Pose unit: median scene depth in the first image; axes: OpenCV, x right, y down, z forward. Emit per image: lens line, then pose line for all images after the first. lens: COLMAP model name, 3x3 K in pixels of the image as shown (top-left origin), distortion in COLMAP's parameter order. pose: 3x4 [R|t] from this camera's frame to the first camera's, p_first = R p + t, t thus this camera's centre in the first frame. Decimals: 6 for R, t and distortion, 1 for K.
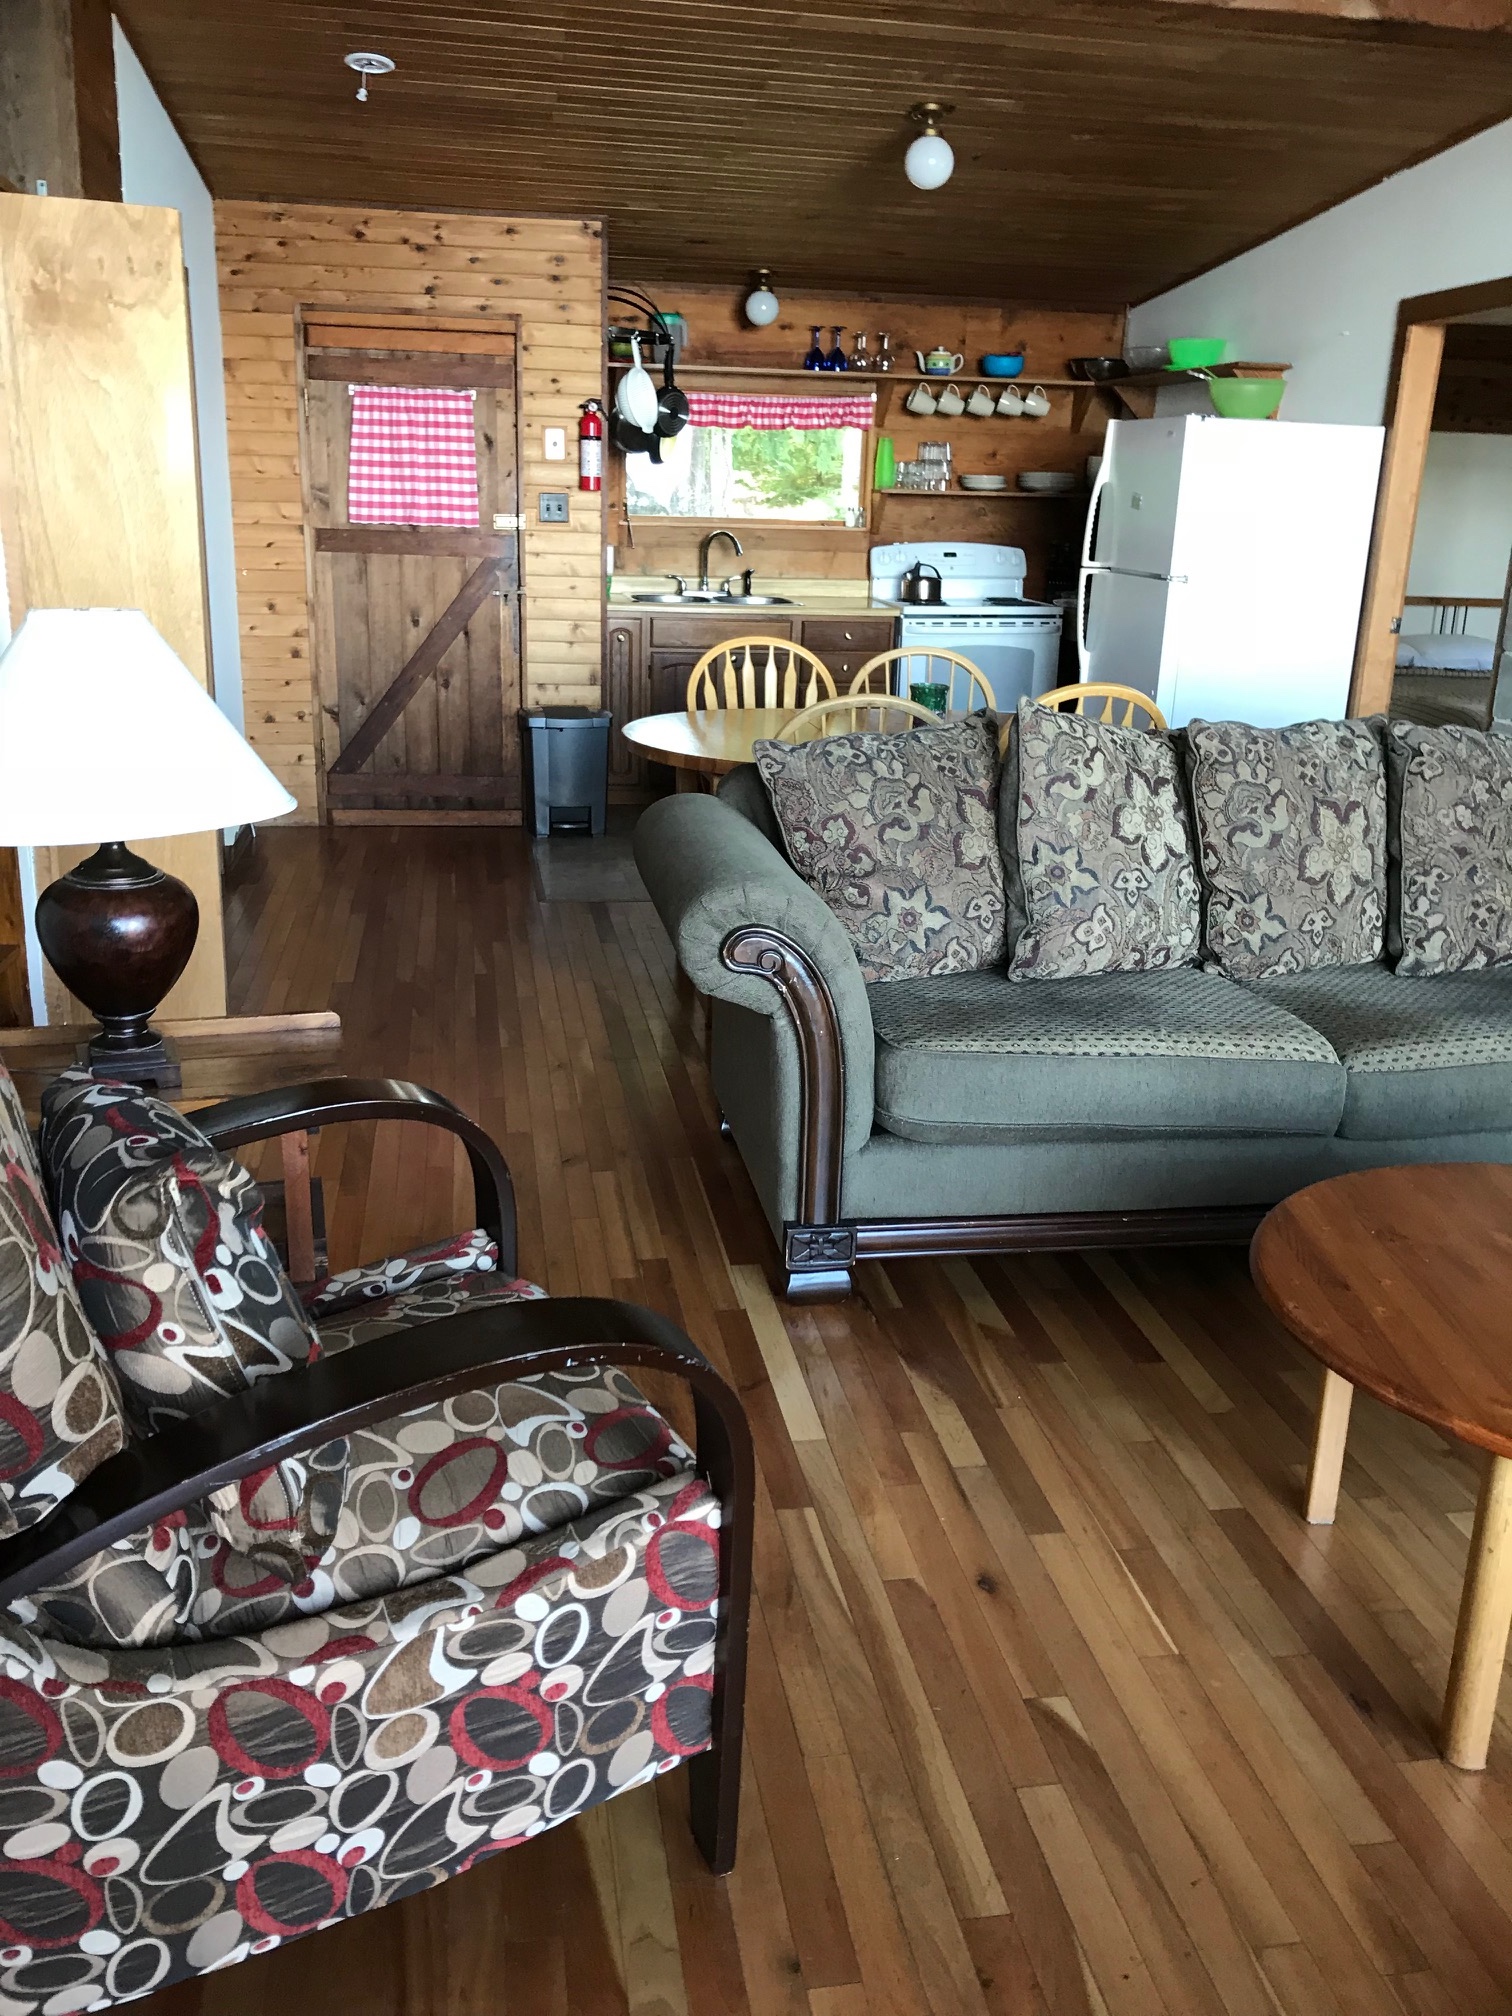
lens RADIAL K [[1642.4, 0, 756.0], [0, 1642.4, 1008.0], [0, 0, 1]] dist [-0.008216, -0.007109]
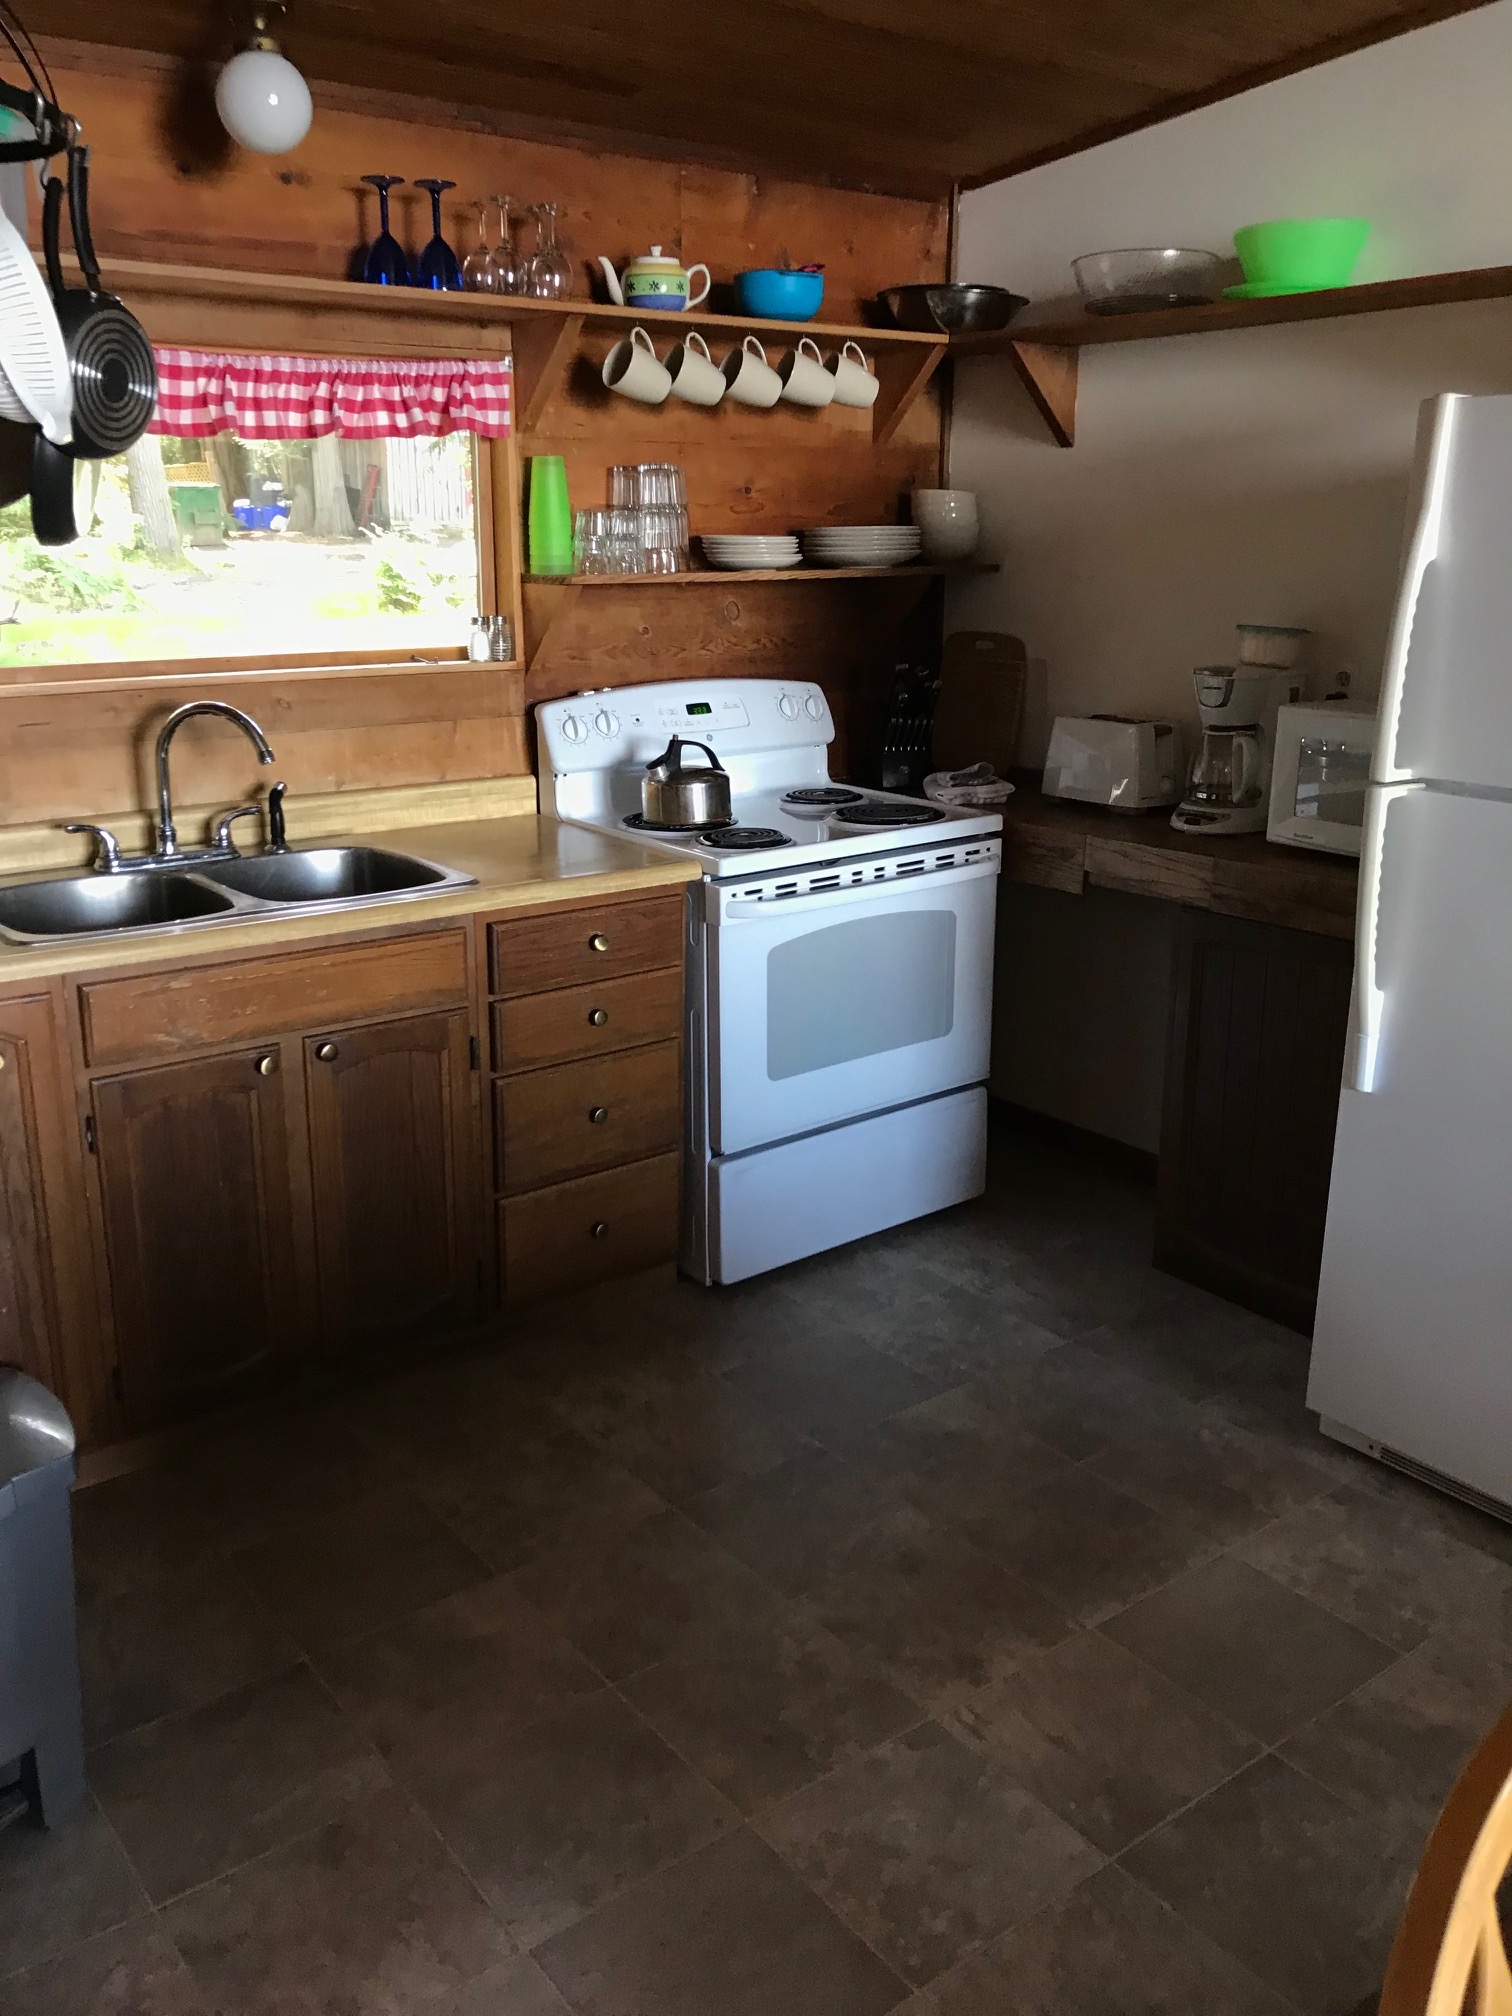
lens RADIAL K [[1681.7, 0, 756.0], [0, 1681.7, 1008.0], [0, 0, 1]] dist [0.003325, -0.001081]
pose [[0.888531, -0.152003, 0.432907, -0.086680], [0.161134, 0.986807, 0.015766, -0.203944], [-0.429592, 0.055747, 0.901301, 0.589469]]
